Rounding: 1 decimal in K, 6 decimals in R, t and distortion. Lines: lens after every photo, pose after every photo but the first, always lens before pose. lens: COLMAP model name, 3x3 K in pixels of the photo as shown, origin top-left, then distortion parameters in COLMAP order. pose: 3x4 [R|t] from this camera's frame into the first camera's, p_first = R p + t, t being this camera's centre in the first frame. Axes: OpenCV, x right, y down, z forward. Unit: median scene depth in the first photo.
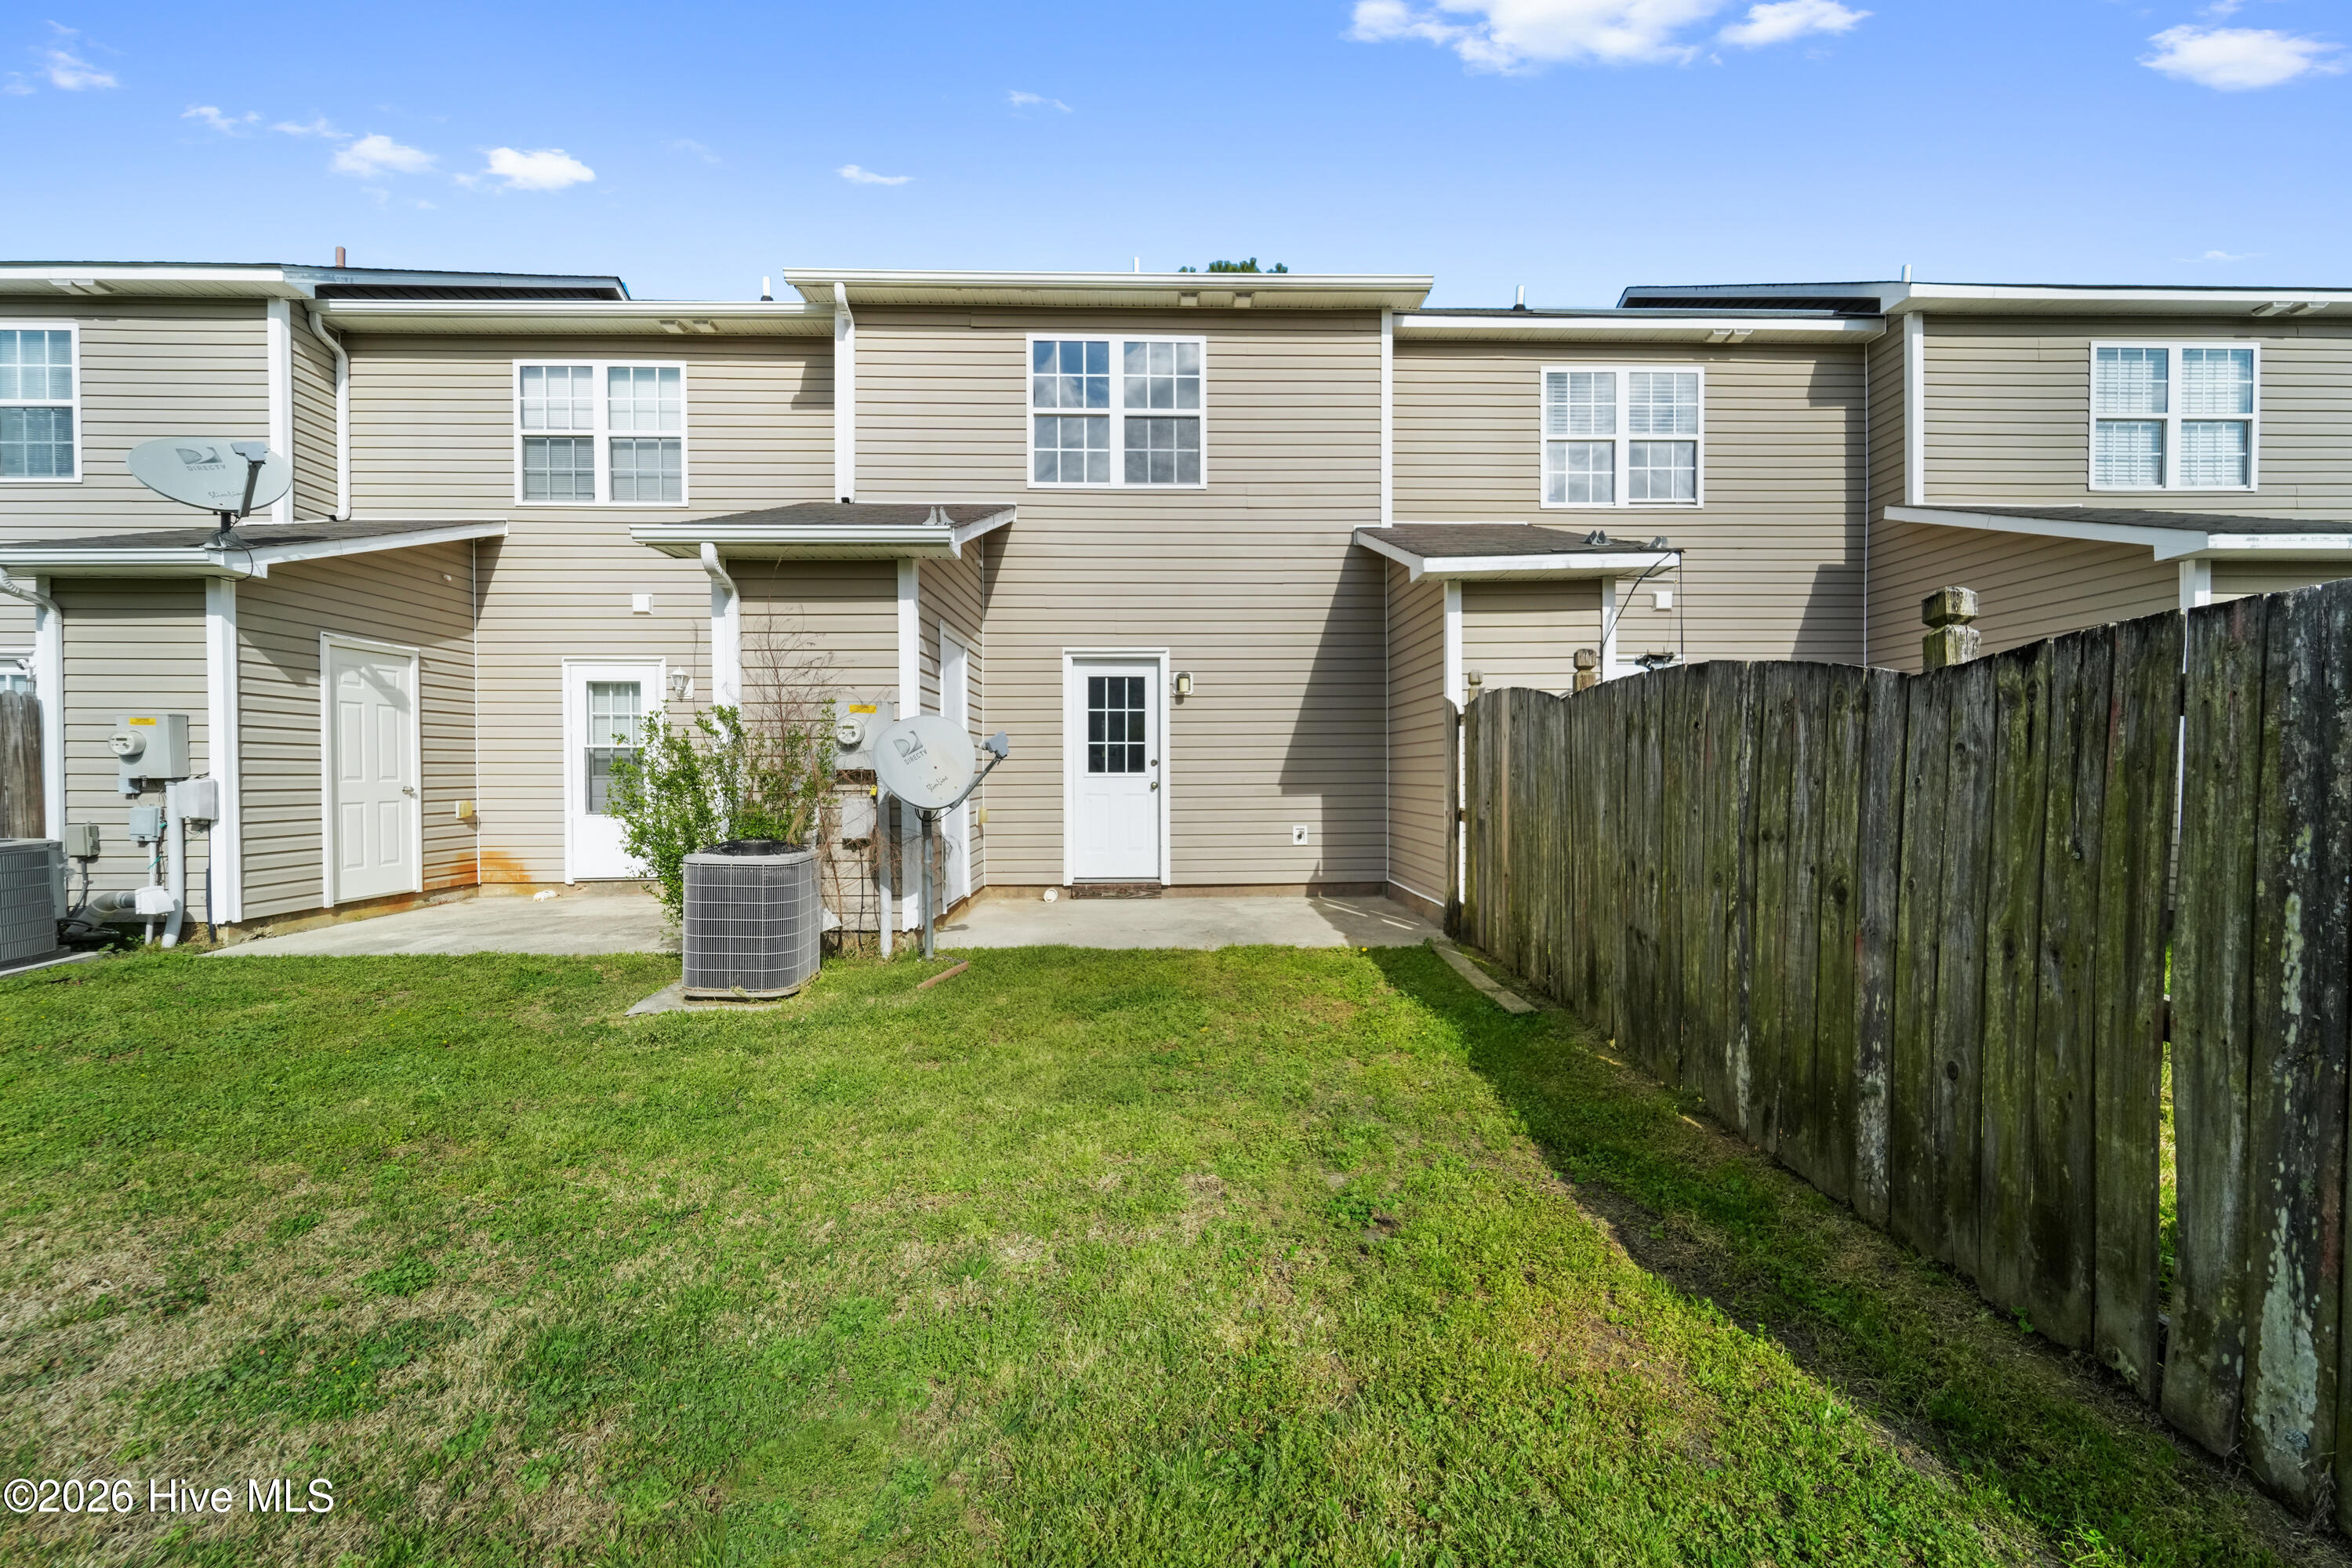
lens RADIAL K [[949.6, 0, 1183.7], [0, 949.6, 789.7], [0, 0, 1]] dist [0.002673, -0.001802]
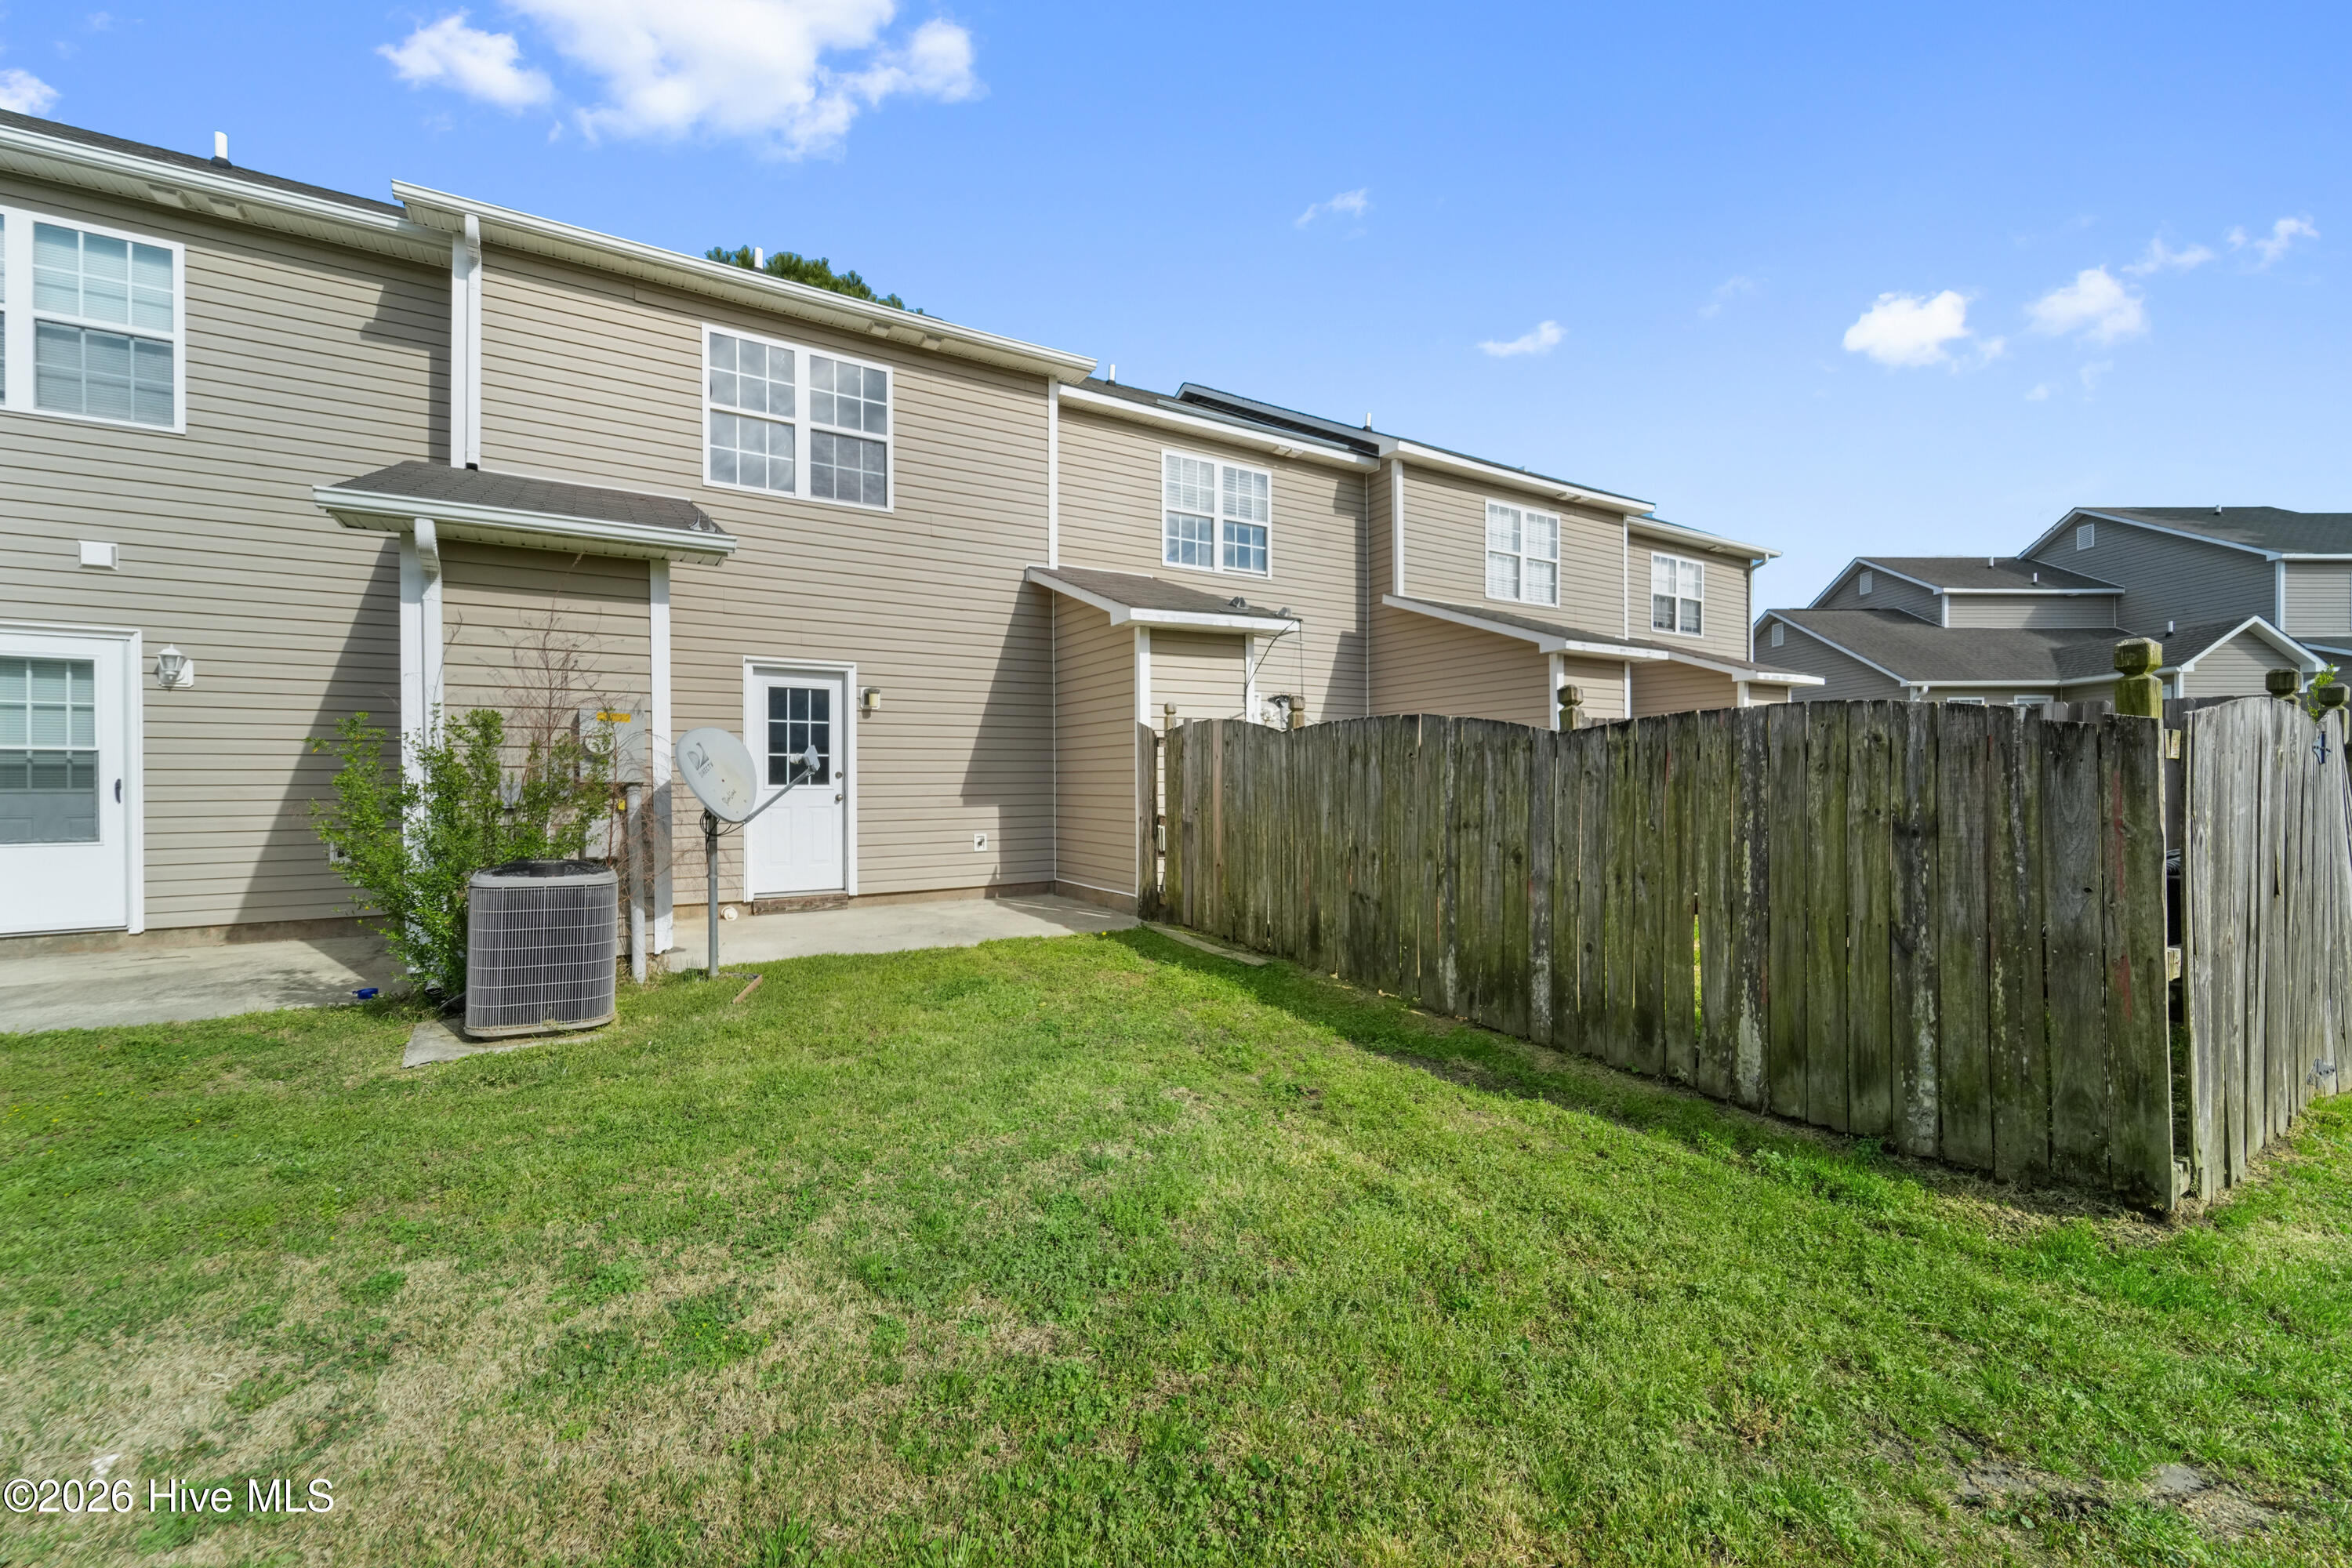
lens RADIAL K [[949.6, 0, 1183.7], [0, 949.6, 789.7], [0, 0, 1]] dist [0.002673, -0.001802]
pose [[0.863491, -0.002789, 0.504357, -0.328663], [0.008473, 0.999924, -0.008977, -0.000866], [-0.504293, 0.012025, 0.863449, -0.082861]]
